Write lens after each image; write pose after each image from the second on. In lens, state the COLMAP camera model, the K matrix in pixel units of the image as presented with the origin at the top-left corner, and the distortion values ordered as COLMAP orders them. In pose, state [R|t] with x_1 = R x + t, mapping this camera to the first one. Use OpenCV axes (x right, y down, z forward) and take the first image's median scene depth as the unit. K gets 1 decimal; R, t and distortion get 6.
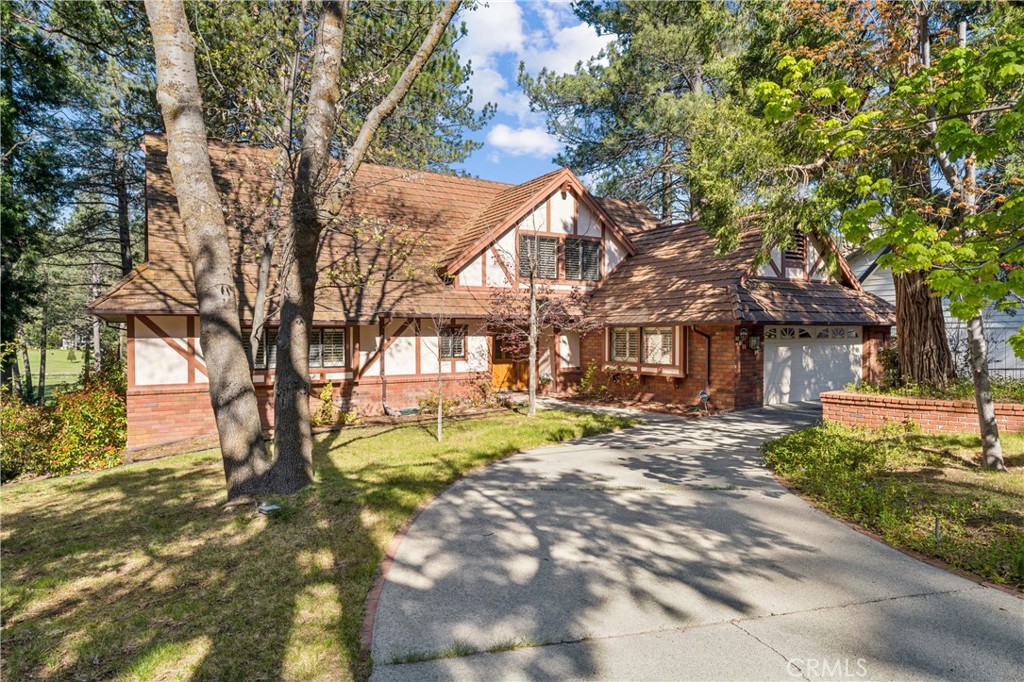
lens RADIAL K [[613.6, 0, 511.7], [0, 613.6, 336.9], [0, 0, 1]] dist [0.000138, 0.000099]
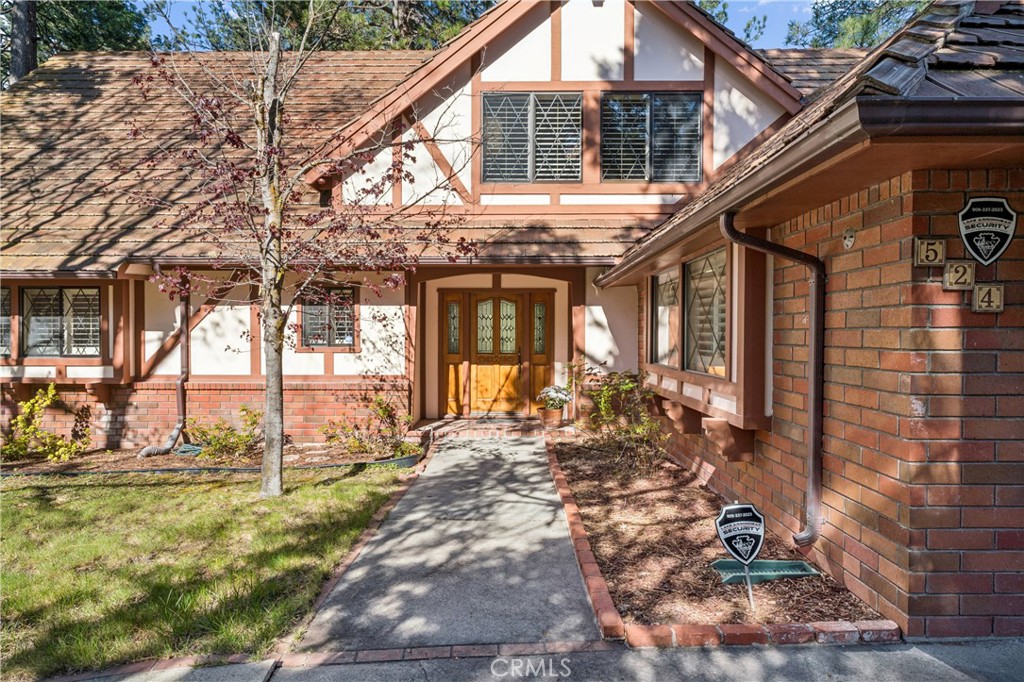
lens RADIAL K [[593.2, 0, 512.7], [0, 593.2, 347.7], [0, 0, 1]] dist [0.027938, 0.000229]
pose [[0.844007, 0.012947, -0.536175, 0.299907], [-0.008682, 0.999907, 0.010478, 0.026575], [0.536261, -0.004189, 0.844042, 0.643390]]
